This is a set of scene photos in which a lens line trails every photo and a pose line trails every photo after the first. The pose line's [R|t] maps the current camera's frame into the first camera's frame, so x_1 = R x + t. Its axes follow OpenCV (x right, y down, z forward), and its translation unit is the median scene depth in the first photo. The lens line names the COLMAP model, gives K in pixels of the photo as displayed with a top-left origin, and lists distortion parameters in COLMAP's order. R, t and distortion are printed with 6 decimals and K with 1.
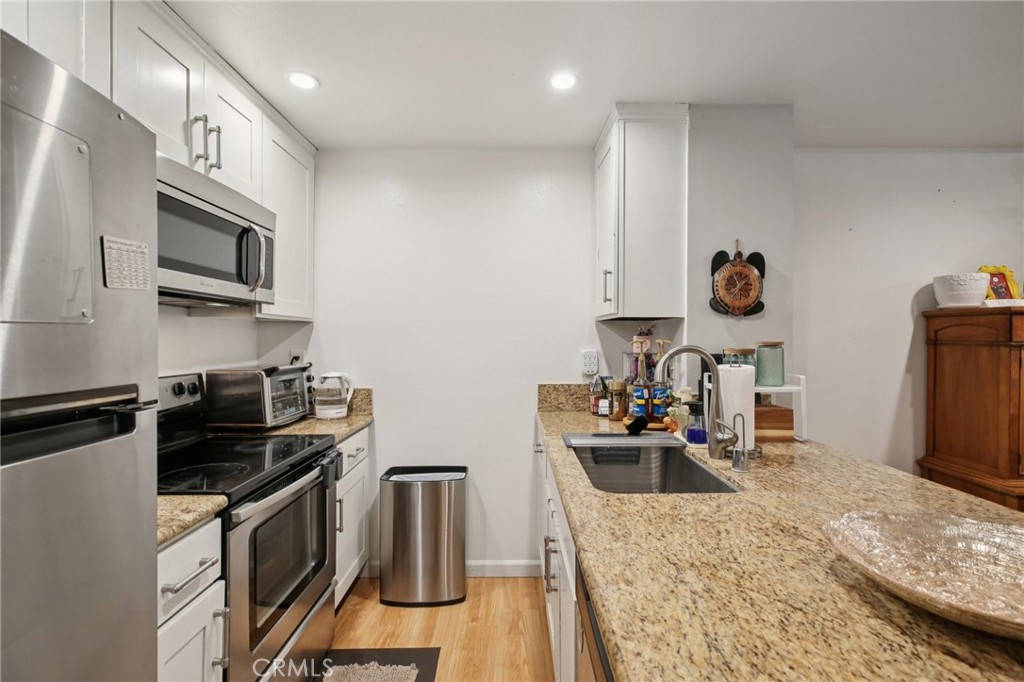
lens RADIAL K [[453.8, 0, 510.1], [0, 453.8, 332.4], [0, 0, 1]] dist [0.004138, 0.000141]
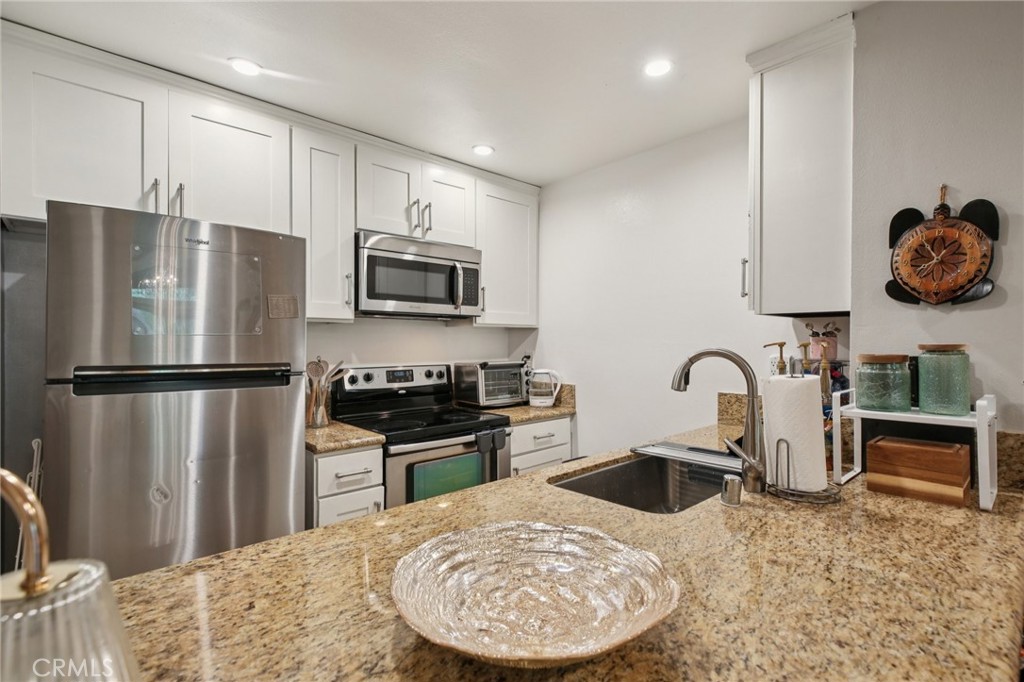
lens RADIAL K [[453.8, 0, 502.4], [0, 453.8, 338.4], [0, 0, 1]] dist [0.004138, 0.000141]
pose [[0.691152, -0.008079, -0.722664, 0.537602], [0.011003, 0.999939, -0.000655, 0.005295], [0.722626, -0.007498, 0.691199, 0.103267]]
